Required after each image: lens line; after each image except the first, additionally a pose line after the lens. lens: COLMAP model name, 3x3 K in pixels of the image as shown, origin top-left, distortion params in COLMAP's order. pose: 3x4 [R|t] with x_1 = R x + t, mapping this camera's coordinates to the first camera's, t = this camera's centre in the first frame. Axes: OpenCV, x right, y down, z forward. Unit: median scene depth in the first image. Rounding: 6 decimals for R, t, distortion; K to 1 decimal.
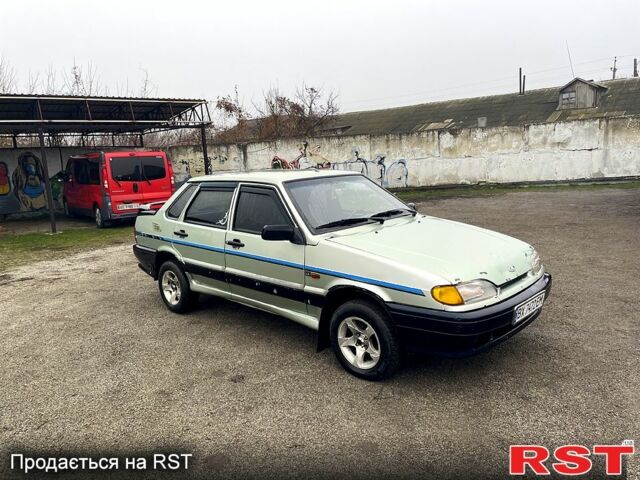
lens RADIAL K [[474.8, 0, 316.6], [0, 474.8, 243.4], [0, 0, 1]] dist [0.076852, -0.087520]
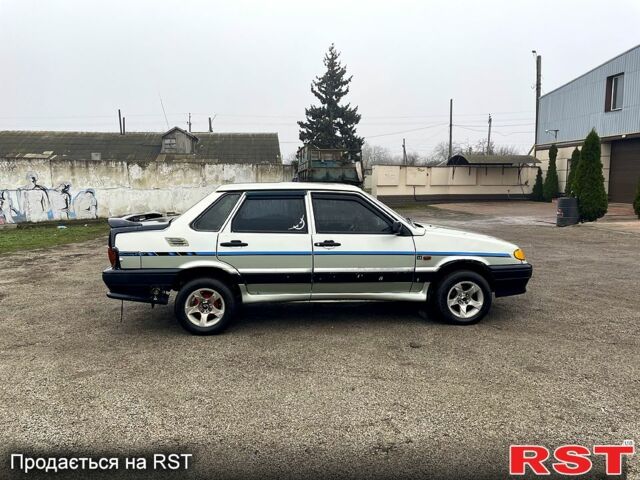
lens RADIAL K [[474.8, 0, 316.6], [0, 474.8, 243.4], [0, 0, 1]] dist [0.076852, -0.087520]
pose [[0.662431, -0.050597, 0.747412, -0.959032], [0.110948, 0.993340, -0.031087, 0.028257], [-0.740861, 0.103517, 0.663633, 0.277215]]
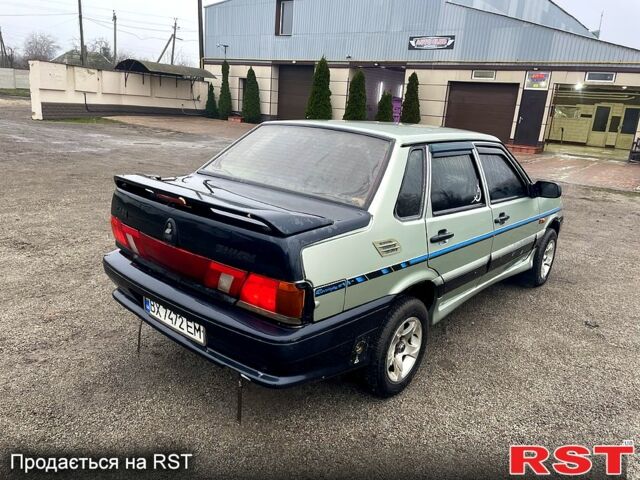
lens RADIAL K [[474.8, 0, 316.6], [0, 474.8, 243.4], [0, 0, 1]] dist [0.076852, -0.087520]
pose [[-0.045743, -0.238385, 0.970093, -0.908474], [0.116931, 0.963156, 0.242194, -0.183481], [-0.992086, 0.124513, -0.016183, 1.265589]]
